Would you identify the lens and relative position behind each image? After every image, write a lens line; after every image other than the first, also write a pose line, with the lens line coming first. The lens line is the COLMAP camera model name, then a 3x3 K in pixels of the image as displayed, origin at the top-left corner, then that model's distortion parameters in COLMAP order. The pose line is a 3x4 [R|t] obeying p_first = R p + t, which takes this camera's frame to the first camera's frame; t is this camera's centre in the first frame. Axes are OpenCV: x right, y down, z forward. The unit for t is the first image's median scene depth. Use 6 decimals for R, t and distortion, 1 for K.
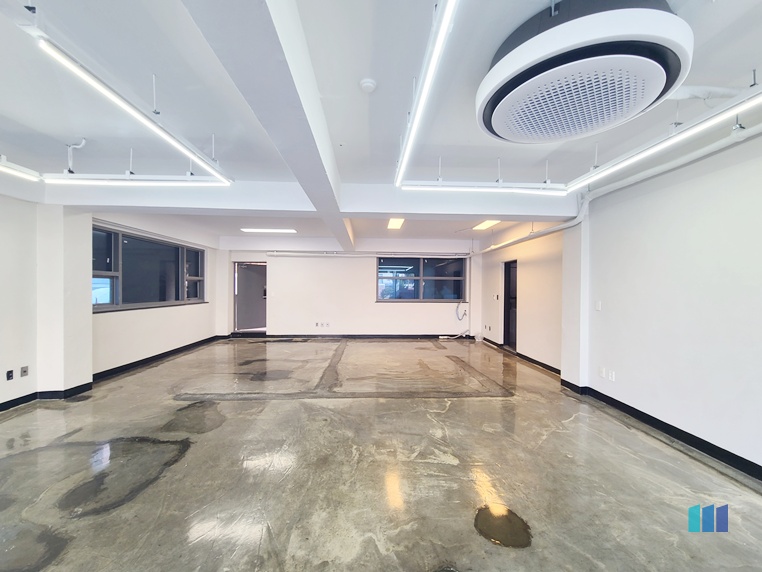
lens RADIAL K [[309.6, 0, 384.0], [0, 309.6, 289.1], [0, 0, 1]] dist [-0.002176, -0.000676]
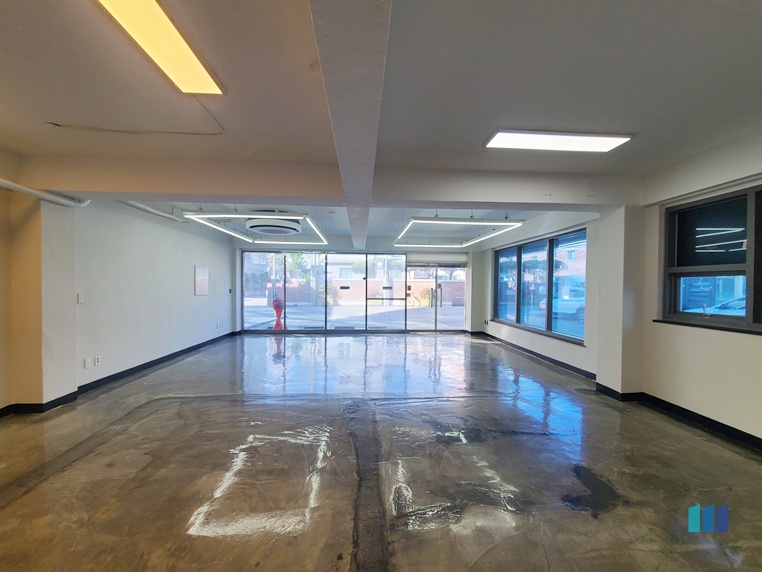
lens RADIAL K [[309.6, 0, 384.0], [0, 309.6, 289.1], [0, 0, 1]] dist [-0.002176, -0.000676]
pose [[-0.999815, -0.016396, -0.010049, -0.256250], [-0.016573, 0.999704, 0.017823, -0.011305], [0.009754, 0.017987, -0.999791, 1.974581]]
